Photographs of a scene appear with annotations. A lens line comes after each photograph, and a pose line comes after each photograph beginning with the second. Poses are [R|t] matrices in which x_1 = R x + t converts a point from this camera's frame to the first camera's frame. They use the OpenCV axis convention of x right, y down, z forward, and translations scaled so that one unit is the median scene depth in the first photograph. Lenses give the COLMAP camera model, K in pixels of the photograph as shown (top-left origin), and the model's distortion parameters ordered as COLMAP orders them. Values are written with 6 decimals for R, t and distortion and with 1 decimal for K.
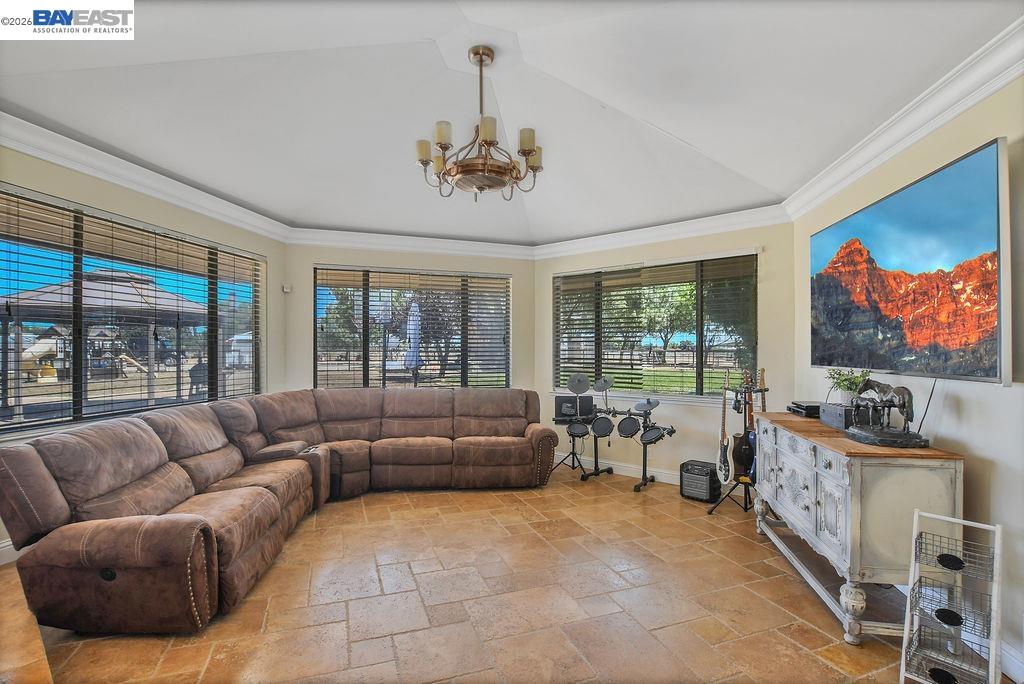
lens RADIAL K [[476.1, 0, 510.8], [0, 476.1, 351.6], [0, 0, 1]] dist [-0.023740, 0.000052]
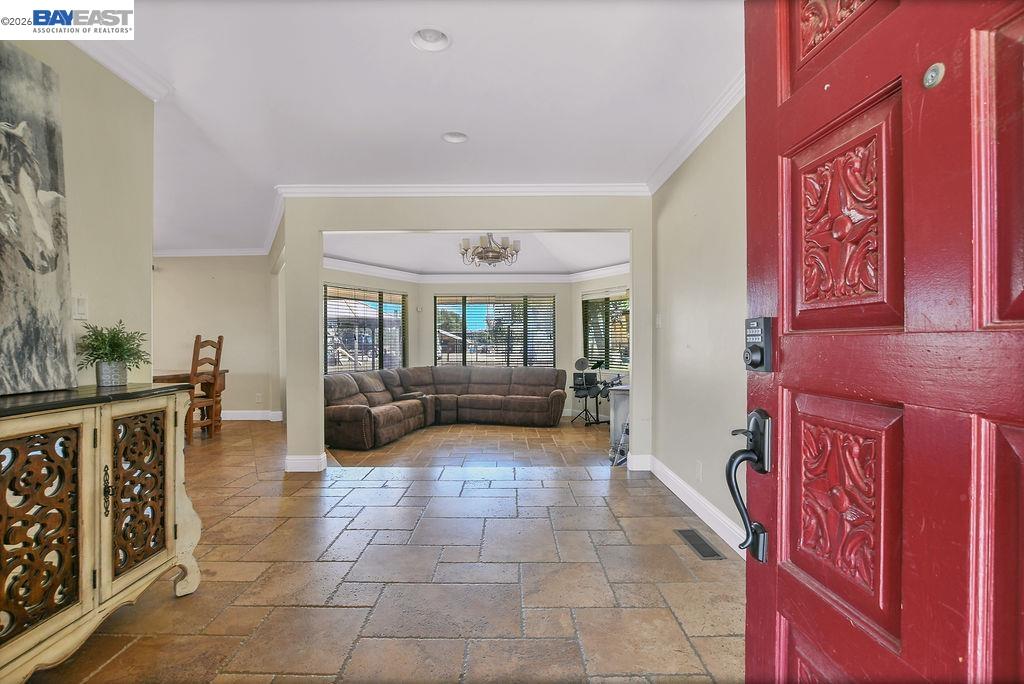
lens RADIAL K [[476.1, 0, 512.9], [0, 476.1, 341.9], [0, 0, 1]] dist [-0.023740, 0.000052]
pose [[0.943123, -0.006672, -0.332377, 0.497645], [0.004544, 0.999964, -0.007179, 0.003681], [0.332412, 0.005260, 0.943119, -0.622884]]
